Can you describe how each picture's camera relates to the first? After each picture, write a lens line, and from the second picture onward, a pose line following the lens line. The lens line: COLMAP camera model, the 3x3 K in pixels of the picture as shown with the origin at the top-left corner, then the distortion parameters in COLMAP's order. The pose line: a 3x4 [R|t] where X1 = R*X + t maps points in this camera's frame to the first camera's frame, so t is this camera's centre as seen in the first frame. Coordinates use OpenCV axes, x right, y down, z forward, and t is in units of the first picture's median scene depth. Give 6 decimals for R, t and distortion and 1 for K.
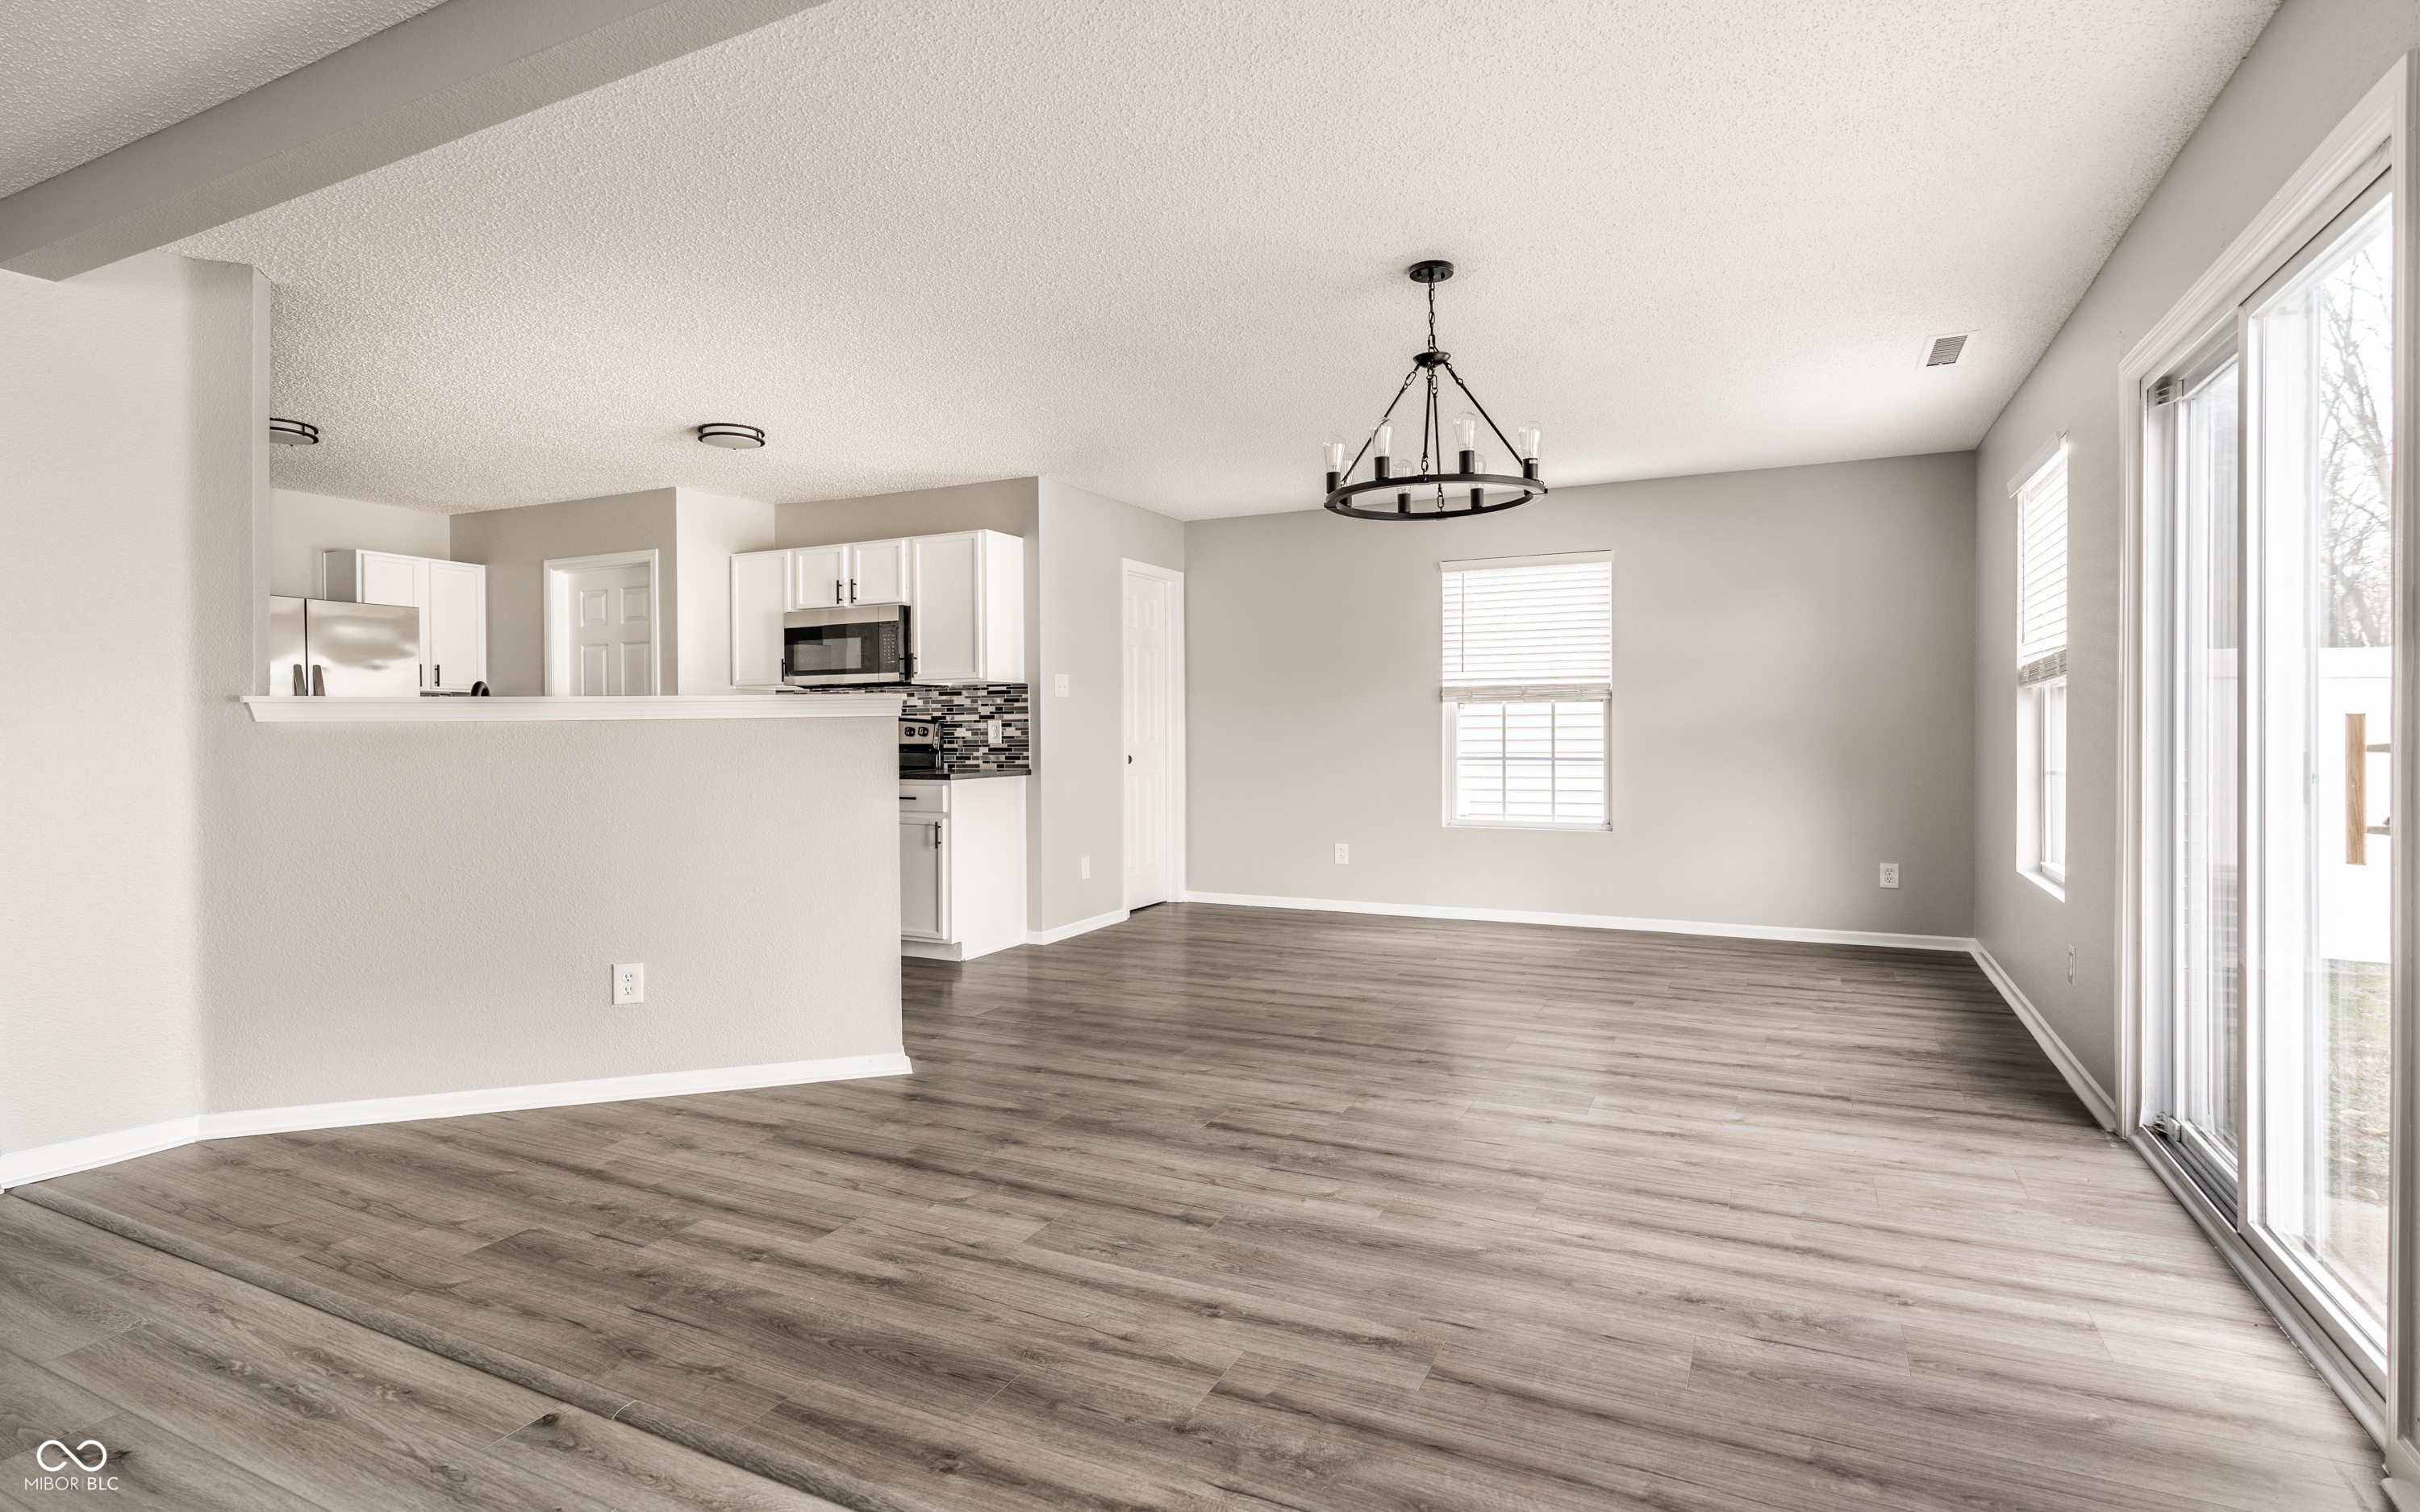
lens RADIAL K [[1200.7, 0, 1210.0], [0, 1200.7, 756.0], [0, 0, 1]] dist [0.000666, 0.000033]
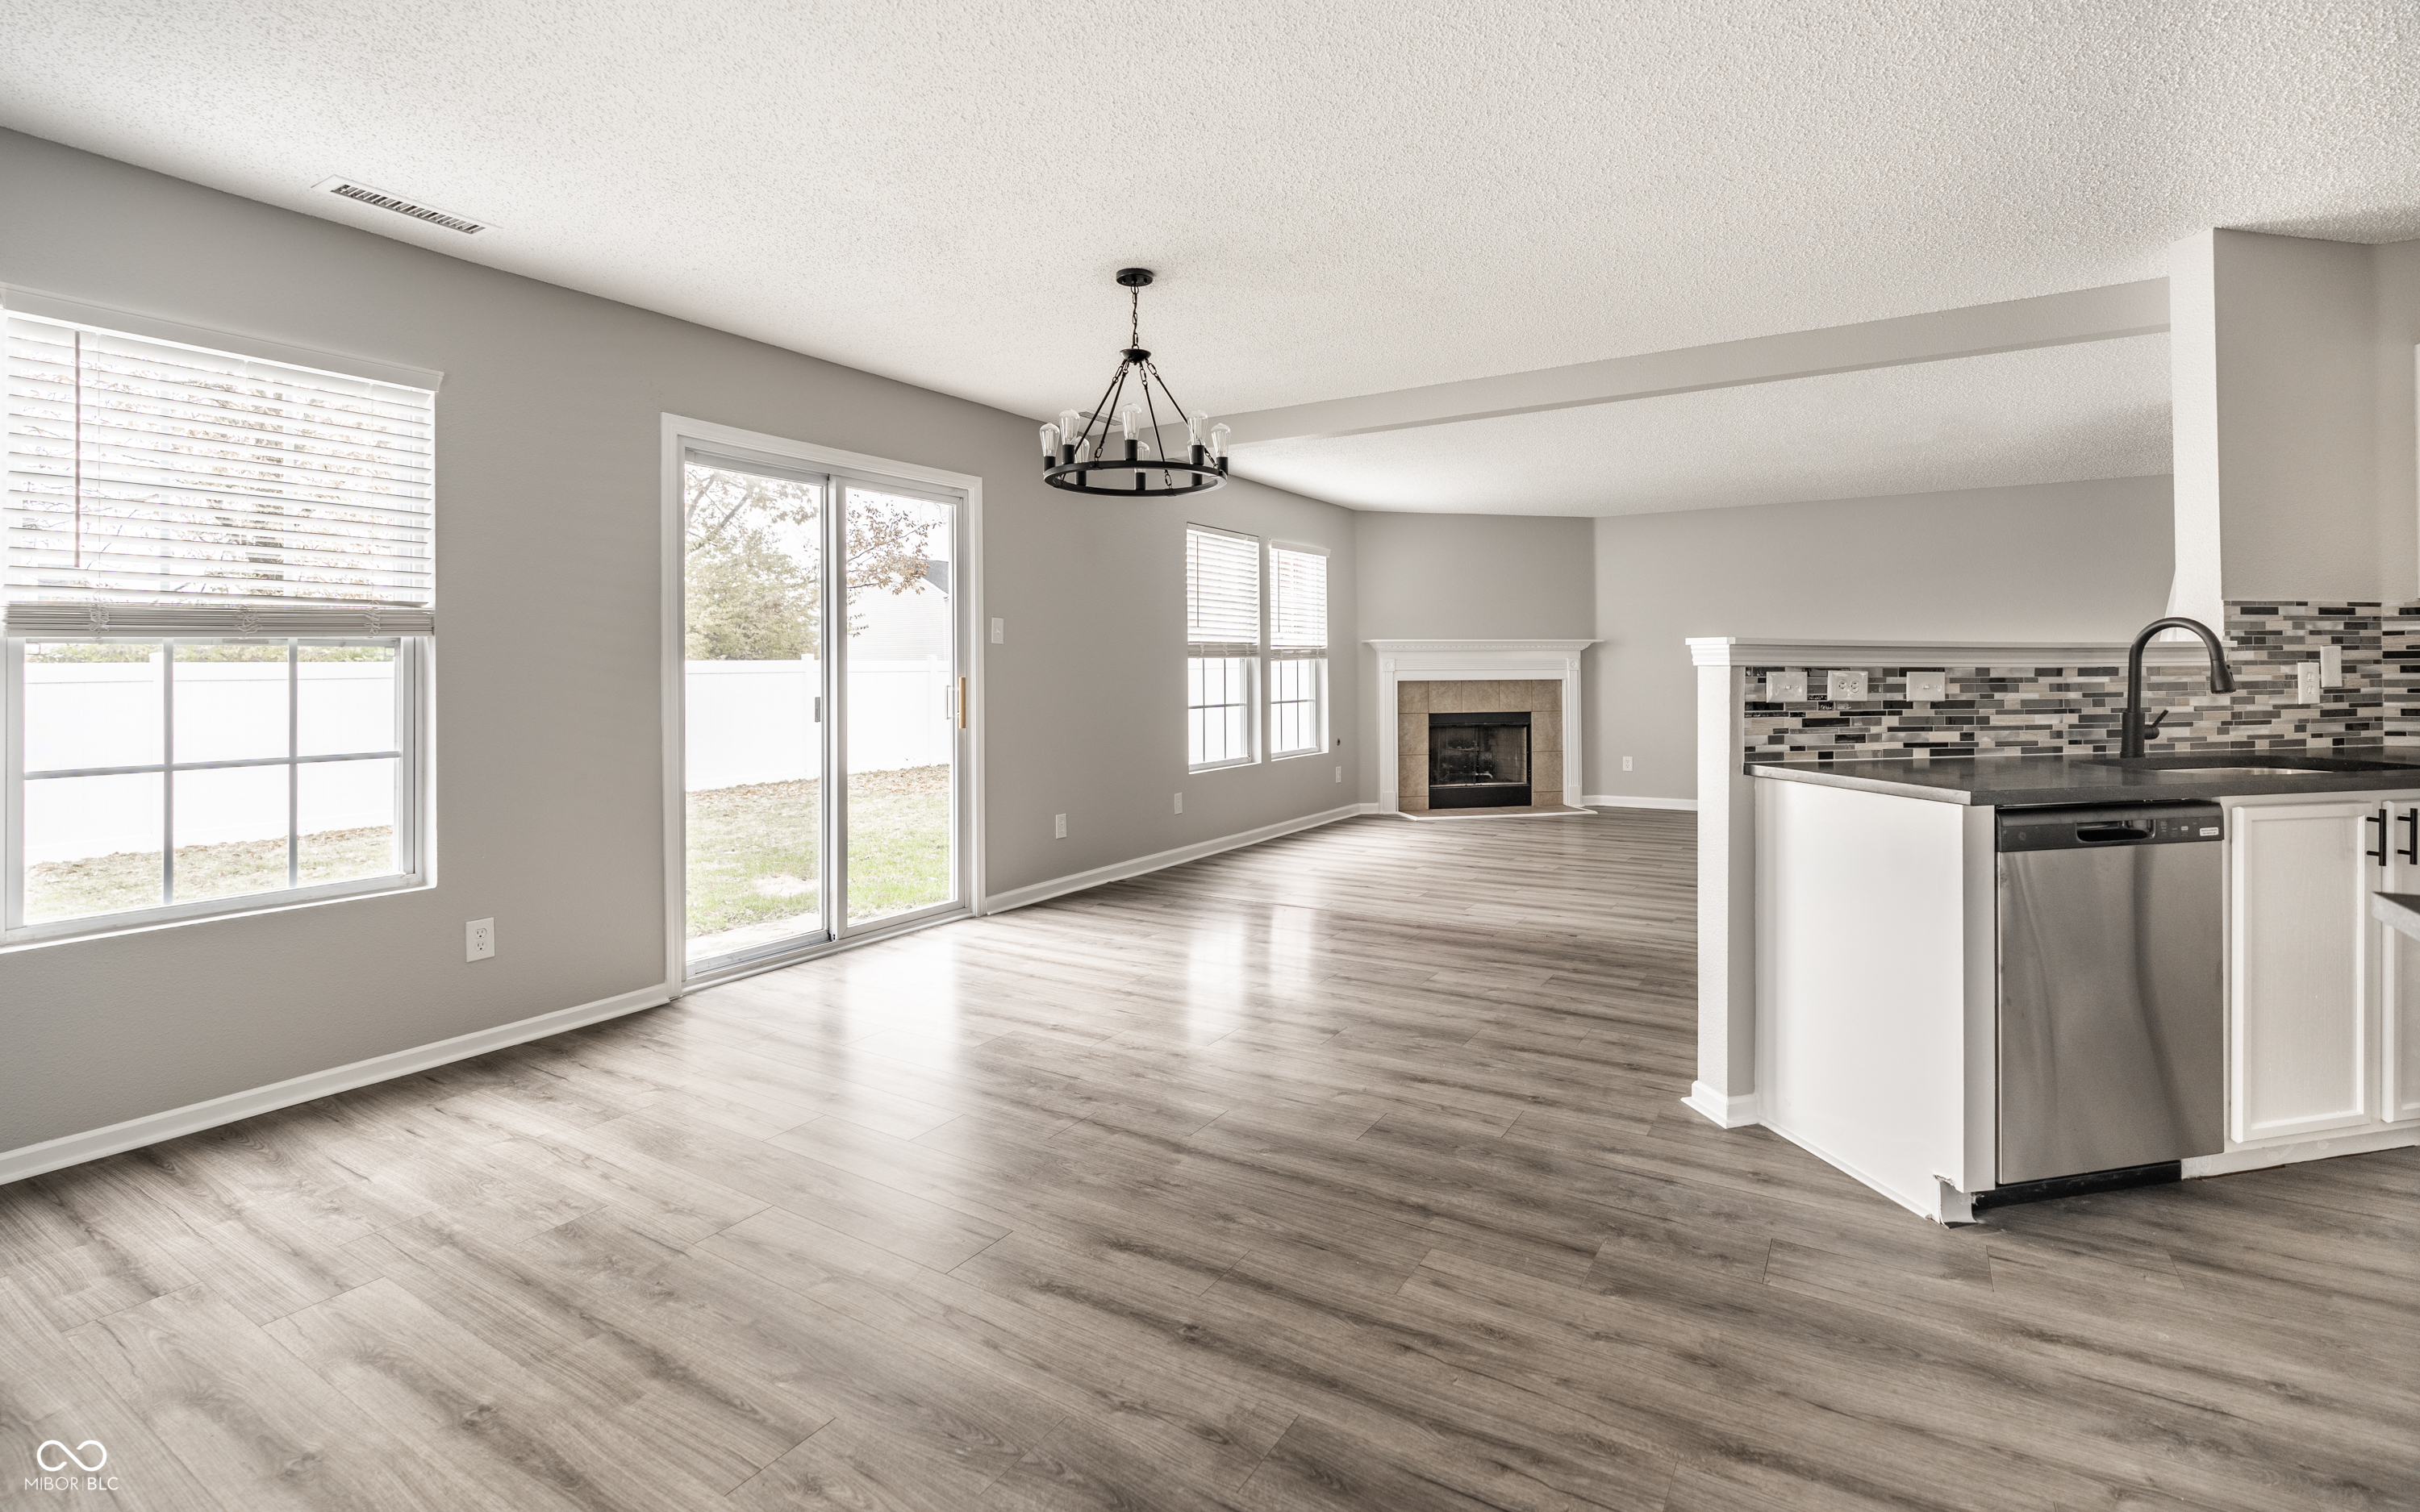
lens RADIAL K [[1095.2, 0, 1211.4], [0, 1095.2, 664.3], [0, 0, 1]] dist [0.000367, 0.000175]
pose [[-0.995038, 0.010353, 0.098956, 0.004136], [0.012254, 0.999751, 0.018622, -0.053533], [-0.098738, 0.019742, -0.994918, 1.796387]]
